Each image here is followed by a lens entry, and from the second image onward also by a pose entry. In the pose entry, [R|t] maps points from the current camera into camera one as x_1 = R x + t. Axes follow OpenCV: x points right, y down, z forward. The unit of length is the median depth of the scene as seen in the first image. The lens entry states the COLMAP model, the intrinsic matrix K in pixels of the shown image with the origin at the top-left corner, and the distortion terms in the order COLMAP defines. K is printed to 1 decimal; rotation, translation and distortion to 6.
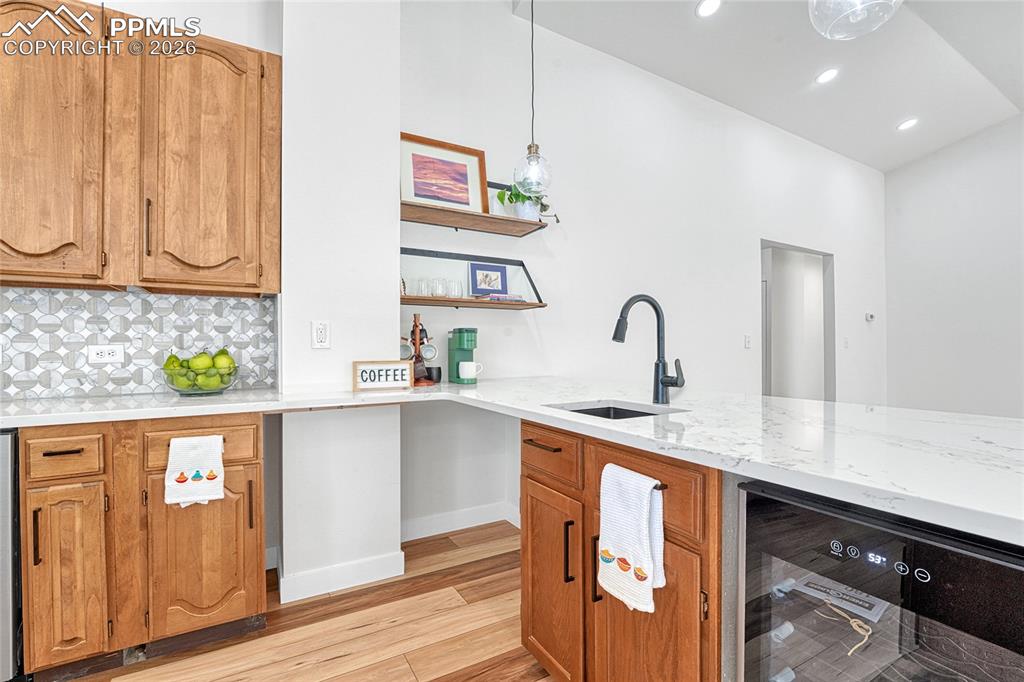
lens RADIAL K [[457.6, 0, 509.0], [0, 457.6, 347.0], [0, 0, 1]] dist [-0.018675, 0.000829]
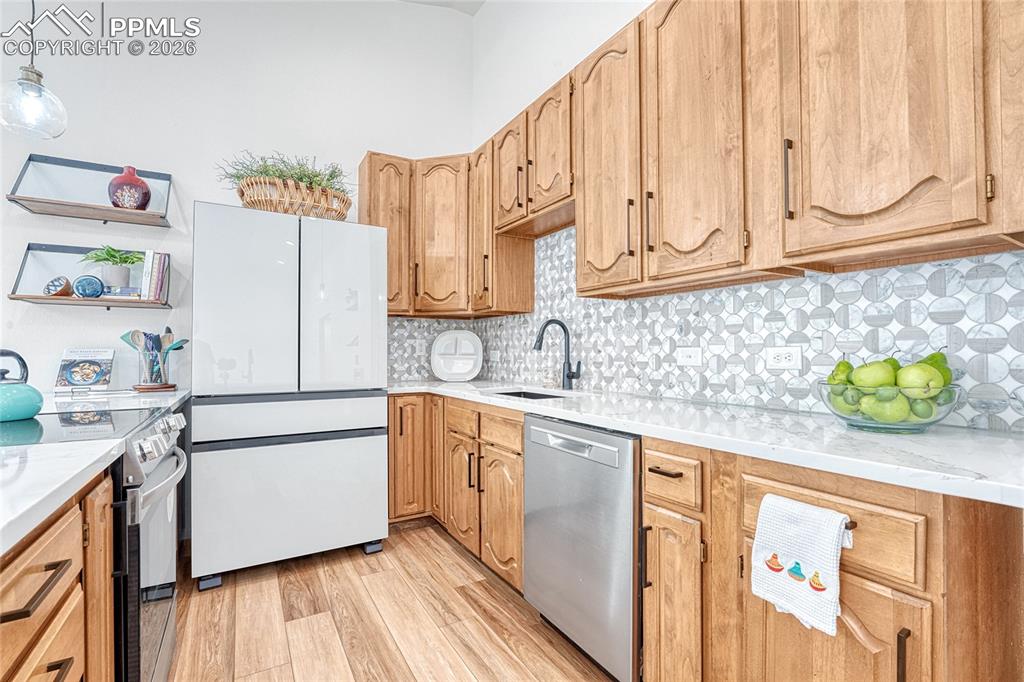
lens RADIAL K [[457.6, 0, 509.0], [0, 457.6, 347.0], [0, 0, 1]] dist [-0.018675, 0.000829]
pose [[0.015155, -0.006525, -0.999864, -0.092043], [0.002051, 0.999977, -0.006495, 0.000161], [0.999883, -0.001952, 0.015168, 0.512234]]
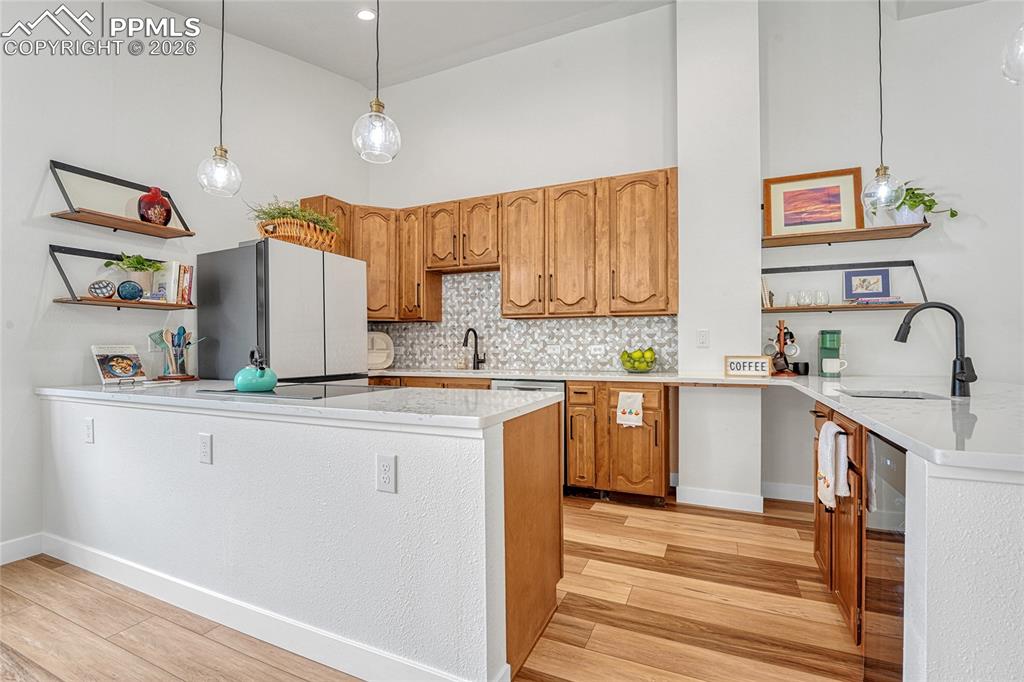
lens RADIAL K [[457.6, 0, 509.0], [0, 457.6, 347.0], [0, 0, 1]] dist [-0.018675, 0.000829]
pose [[0.584287, 0.001726, -0.811545, 0.499080], [0.000845, 0.999996, 0.002735, -0.002127], [0.811547, -0.002283, 0.584283, -0.476845]]
